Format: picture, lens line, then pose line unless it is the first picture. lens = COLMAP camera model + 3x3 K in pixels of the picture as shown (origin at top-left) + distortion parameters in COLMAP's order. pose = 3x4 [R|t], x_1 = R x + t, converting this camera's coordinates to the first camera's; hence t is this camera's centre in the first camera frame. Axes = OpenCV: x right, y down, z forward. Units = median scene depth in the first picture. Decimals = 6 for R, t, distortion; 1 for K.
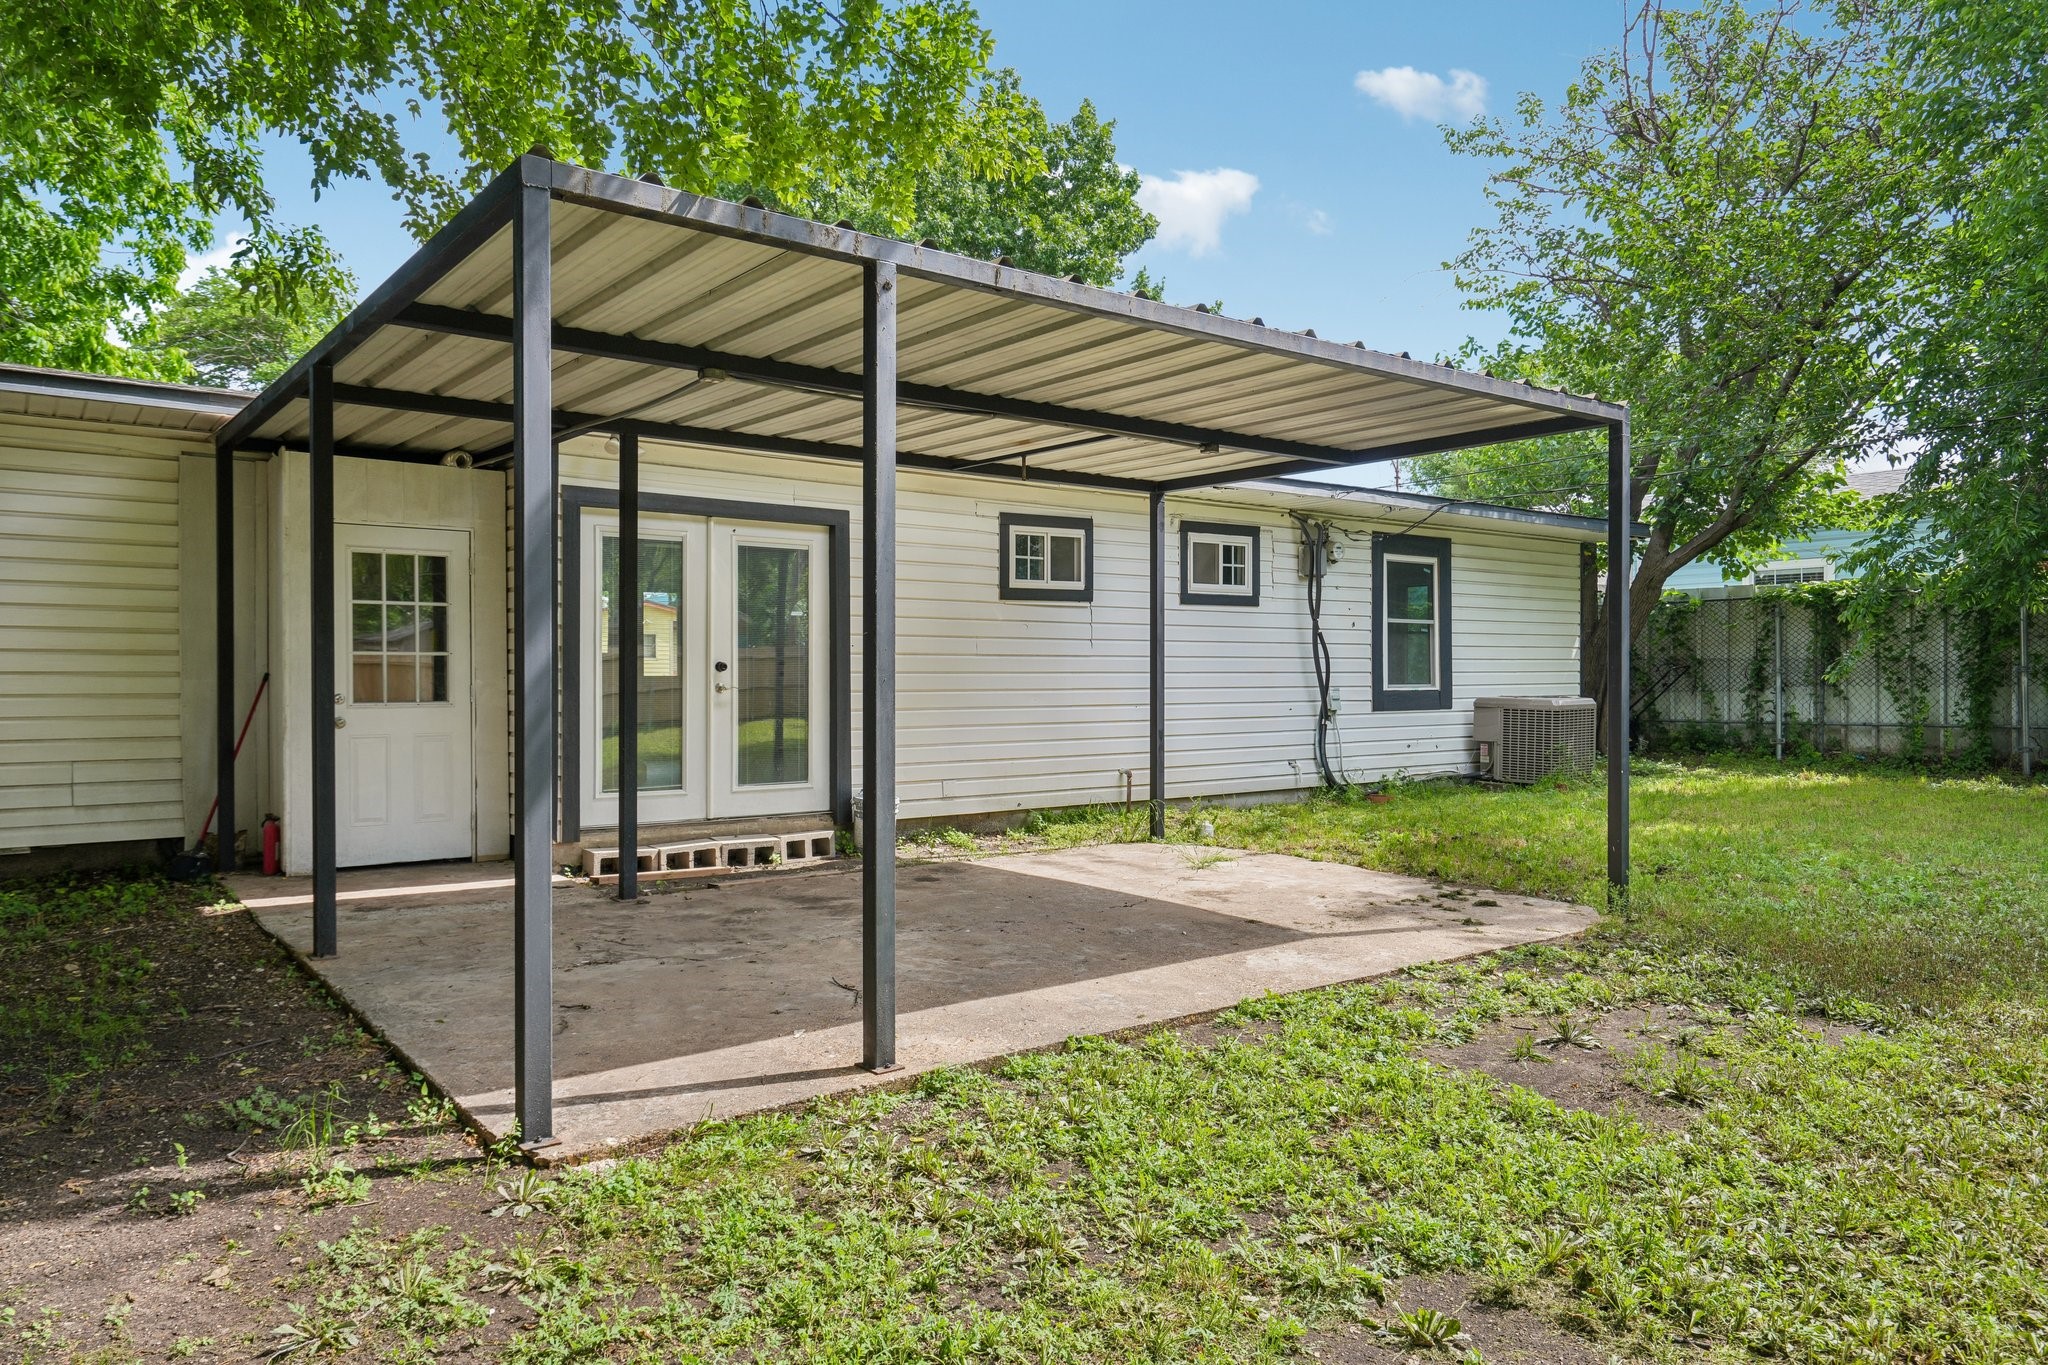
lens RADIAL K [[1357.6, 0, 1029.0], [0, 1357.6, 678.4], [0, 0, 1]] dist [0.030520, 0.000339]
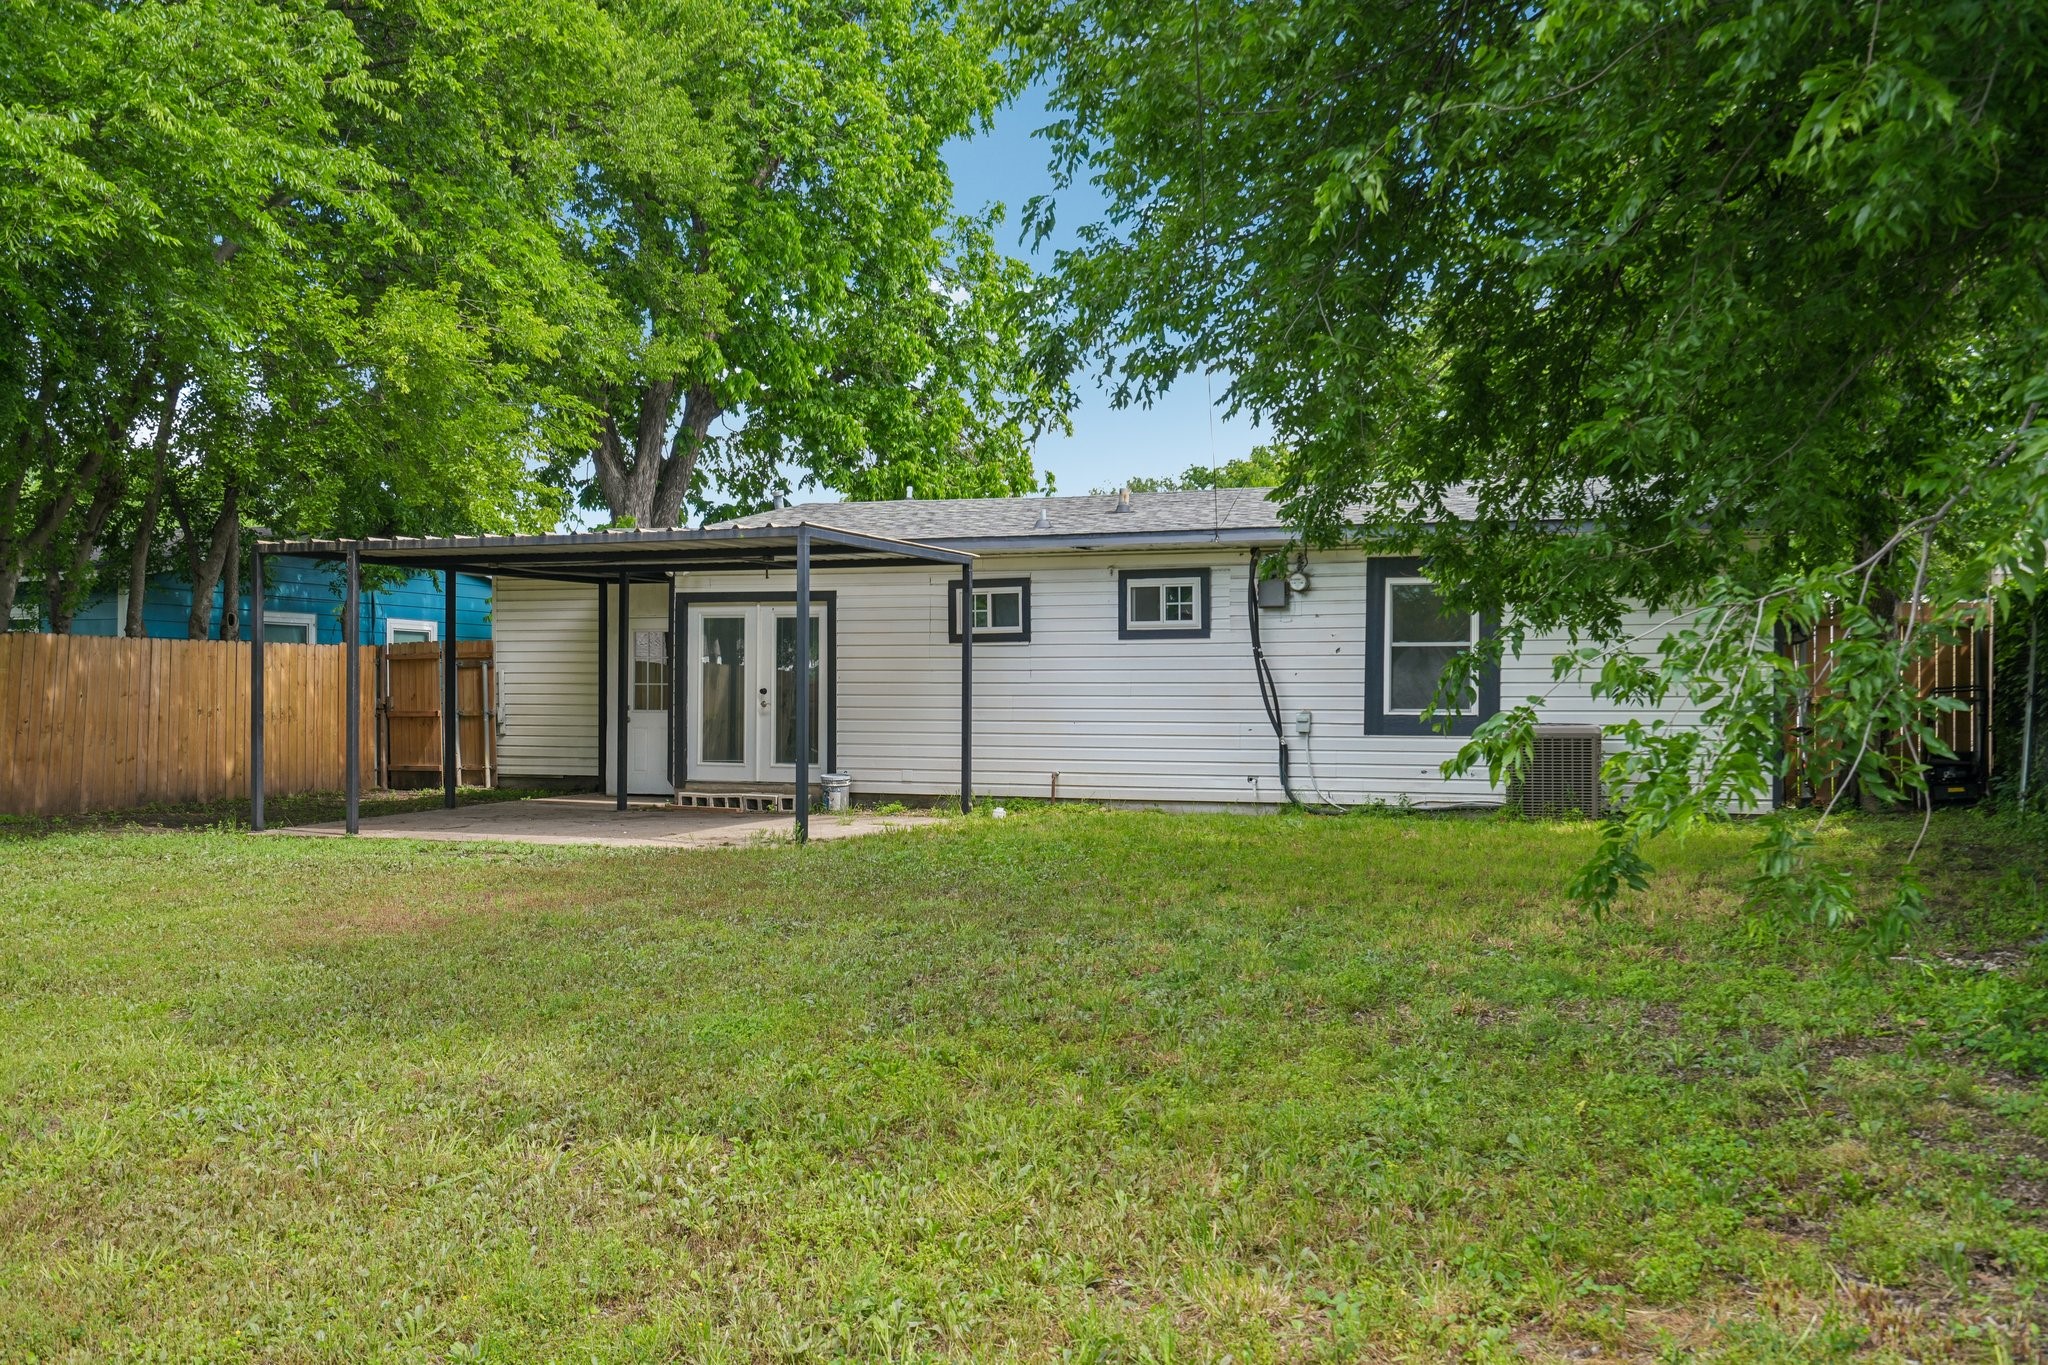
lens RADIAL K [[1843.6, 0, 1021.6], [0, 1843.6, 687.5], [0, 0, 1]] dist [-0.003630, 0.000095]
pose [[0.518501, -0.000434, -0.855077, 1.411271], [-0.005268, 0.999979, -0.003702, -0.004929], [0.855061, 0.006424, 0.518488, 0.071062]]
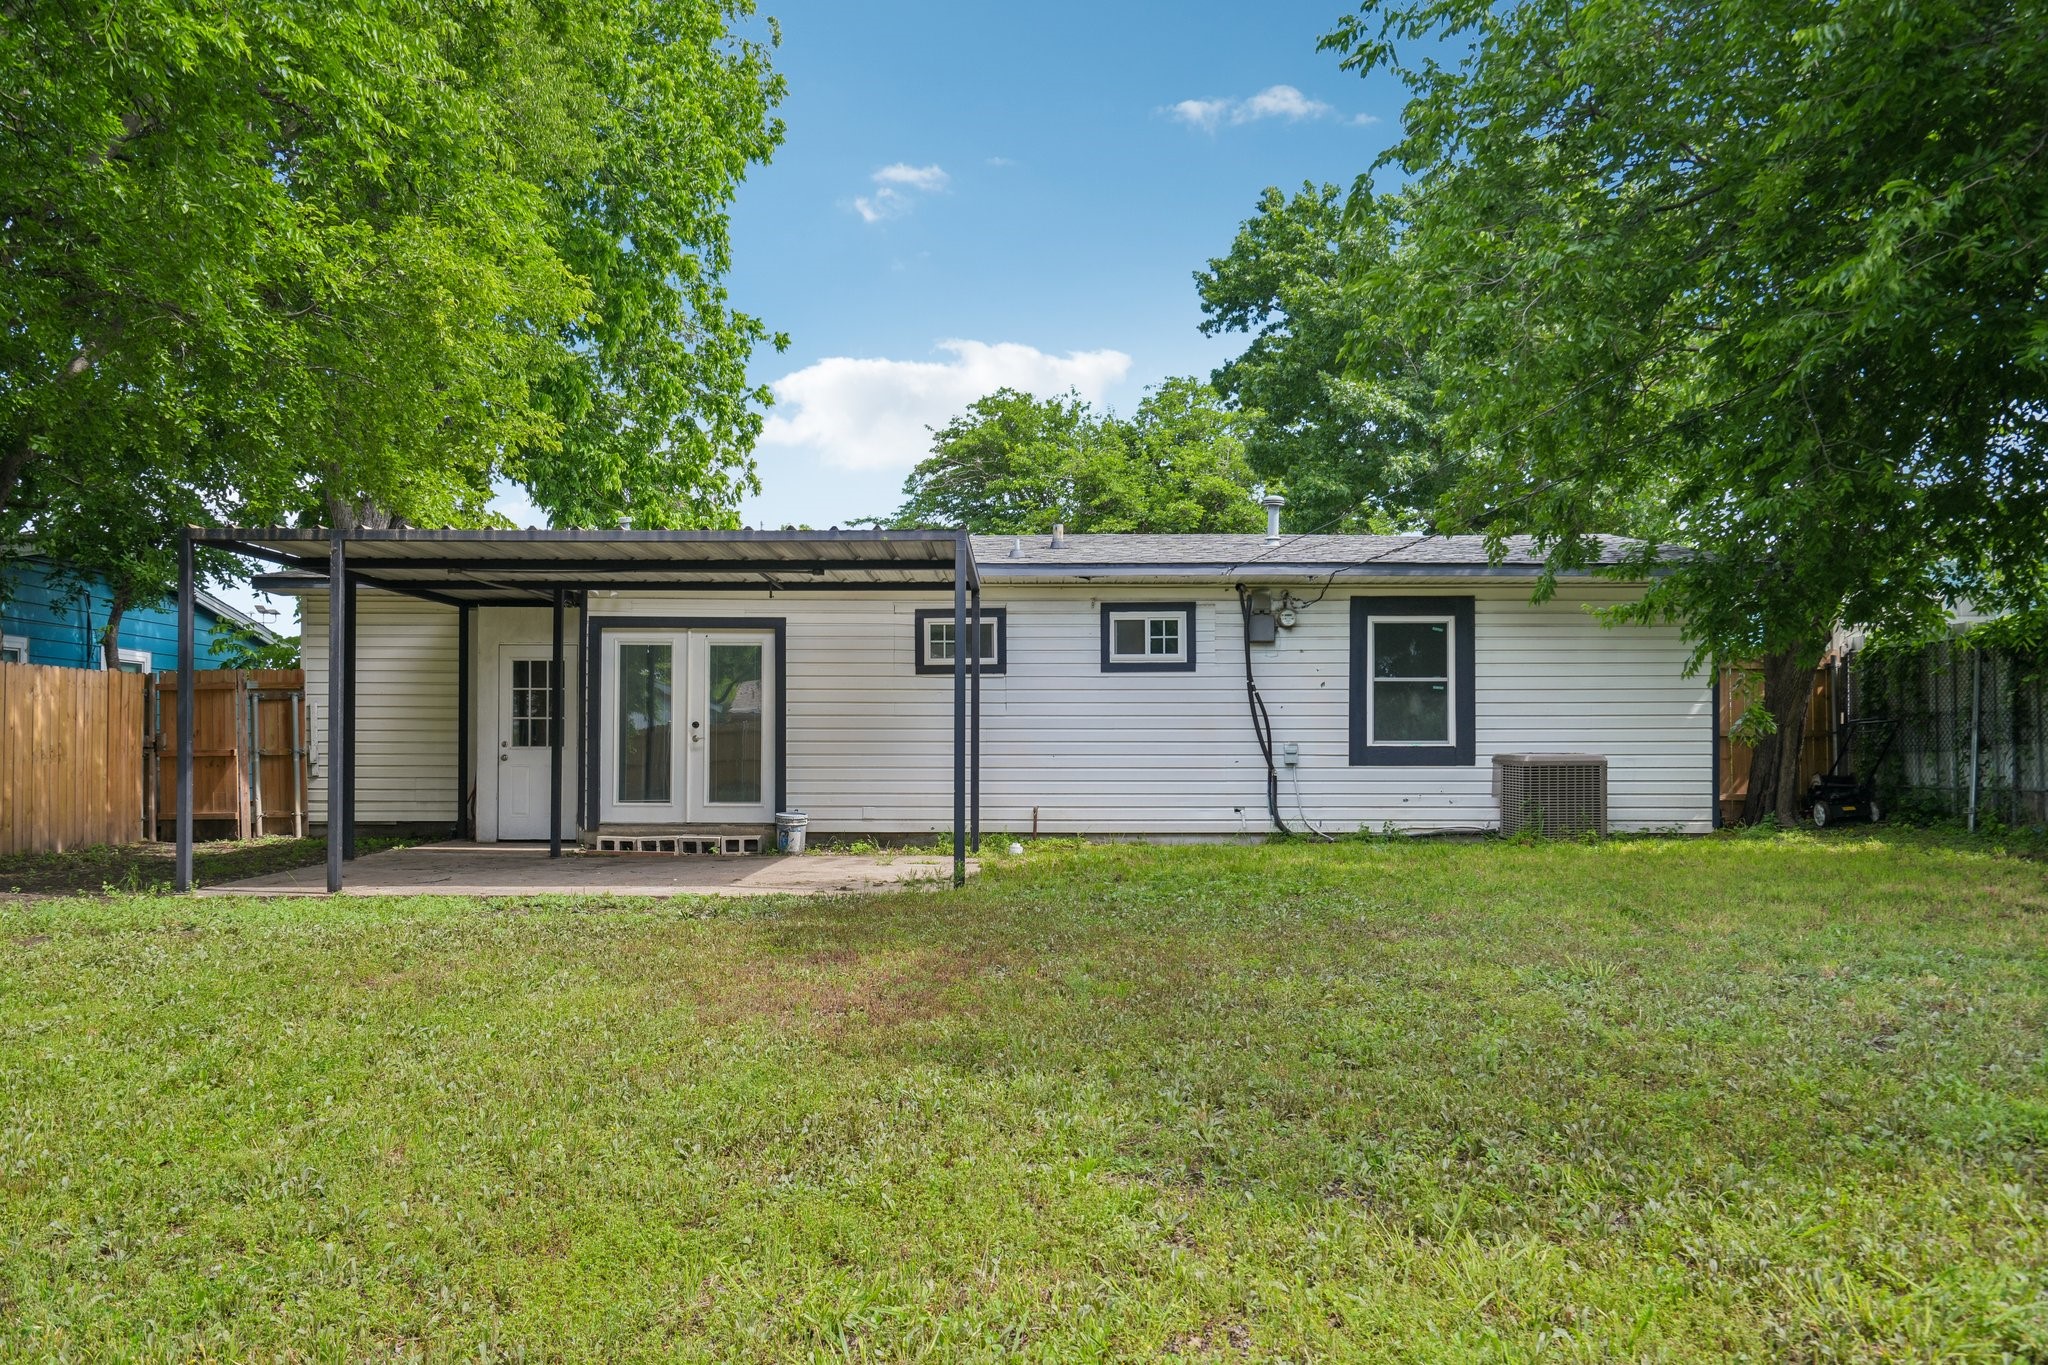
lens RADIAL K [[1577.8, 0, 1039.0], [0, 1577.8, 731.2], [0, 0, 1]] dist [-0.000992, -0.000331]
pose [[0.788720, -0.006341, -0.614719, 0.890133], [-0.003417, 0.999886, -0.014699, 0.017845], [0.614743, 0.013694, 0.788609, -0.131880]]
